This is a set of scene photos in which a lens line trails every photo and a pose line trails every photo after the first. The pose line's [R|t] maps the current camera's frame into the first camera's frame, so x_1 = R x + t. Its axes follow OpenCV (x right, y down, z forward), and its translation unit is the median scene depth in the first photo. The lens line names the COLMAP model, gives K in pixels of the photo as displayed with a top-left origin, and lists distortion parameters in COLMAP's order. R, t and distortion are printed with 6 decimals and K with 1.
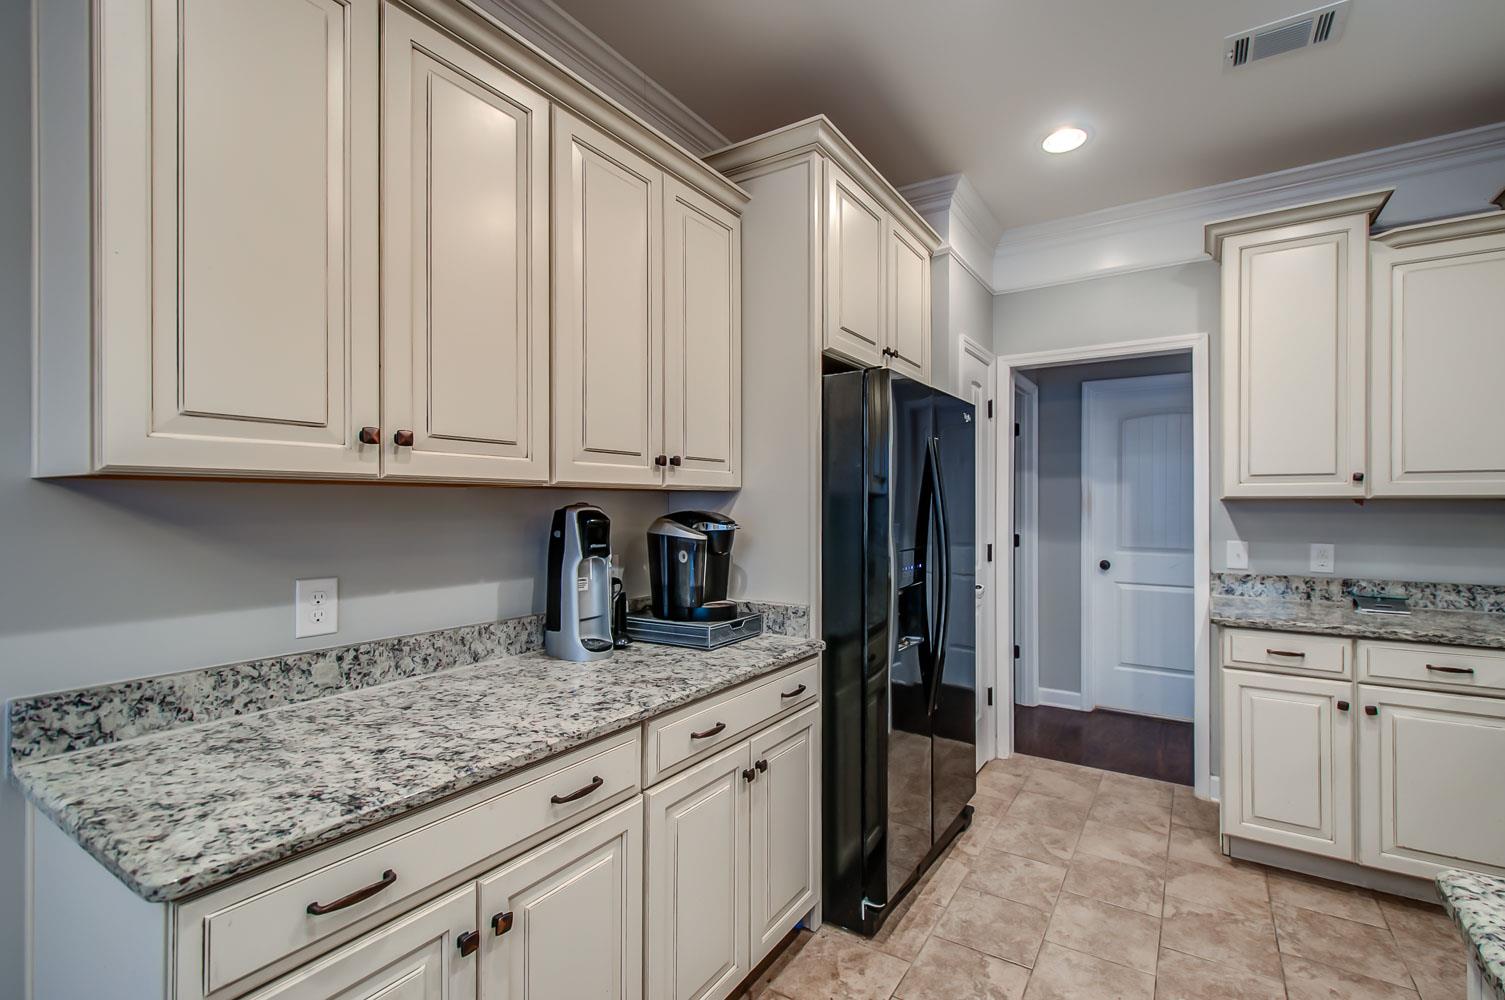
lens RADIAL K [[656.8, 0, 782.0], [0, 656.8, 503.7], [0, 0, 1]] dist [0.015657, -0.001712]
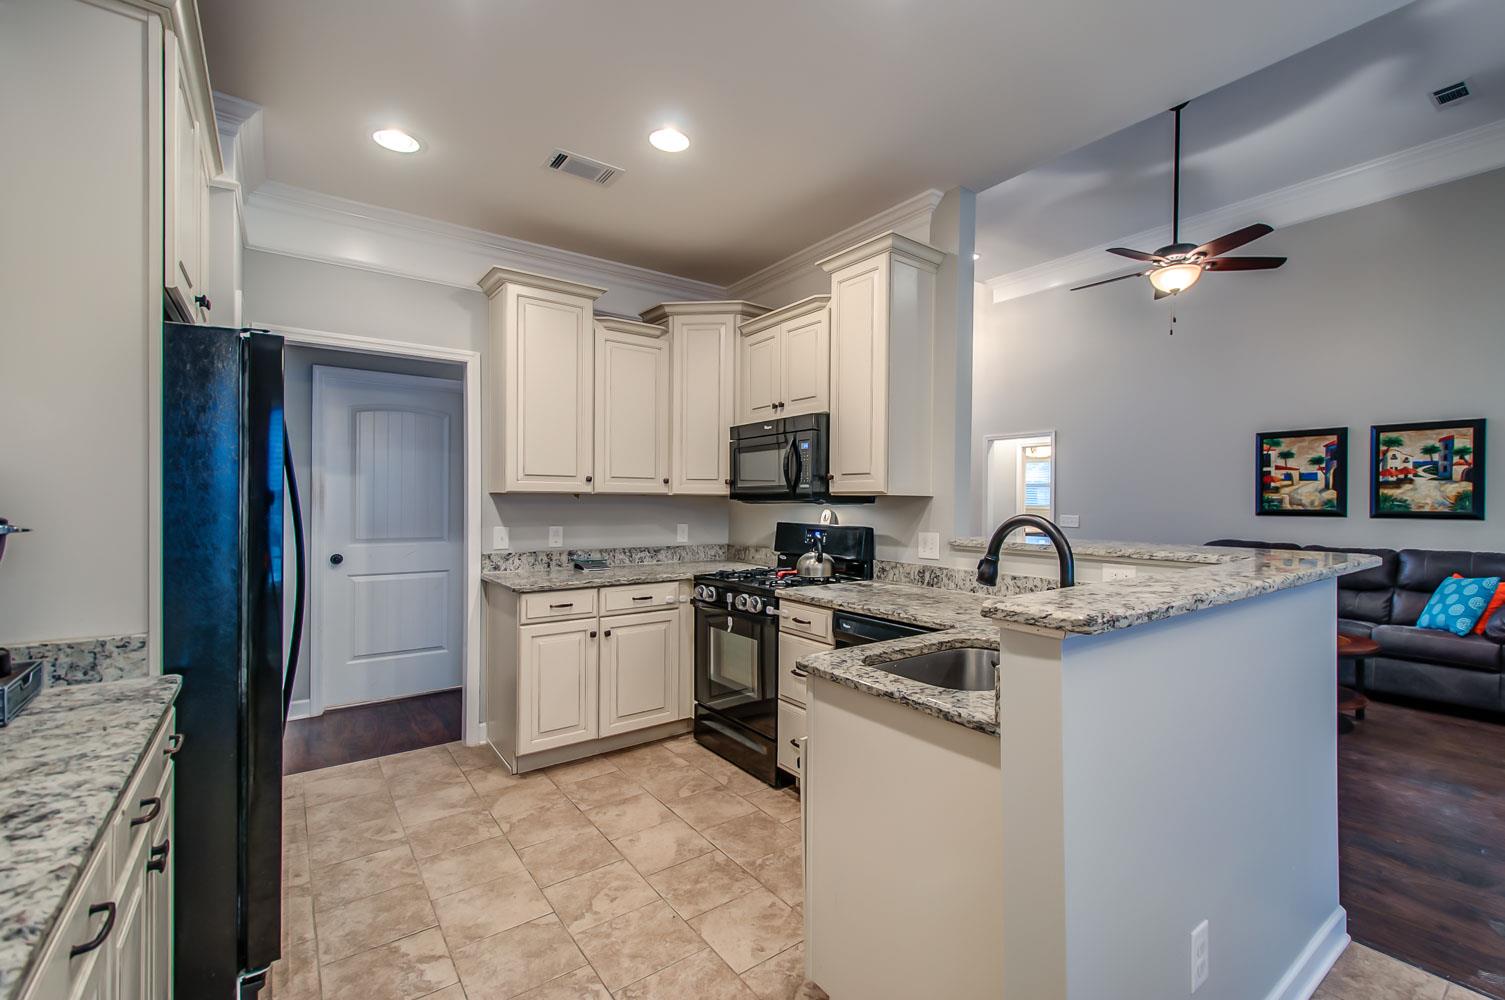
lens RADIAL K [[656.8, 0, 781.4], [0, 656.8, 502.2], [0, 0, 1]] dist [0.015657, -0.001712]
pose [[0.385297, -0.001924, 0.922791, -0.320186], [-0.006741, 0.999965, 0.004899, 0.001059], [-0.922768, -0.008108, 0.385270, 0.054441]]
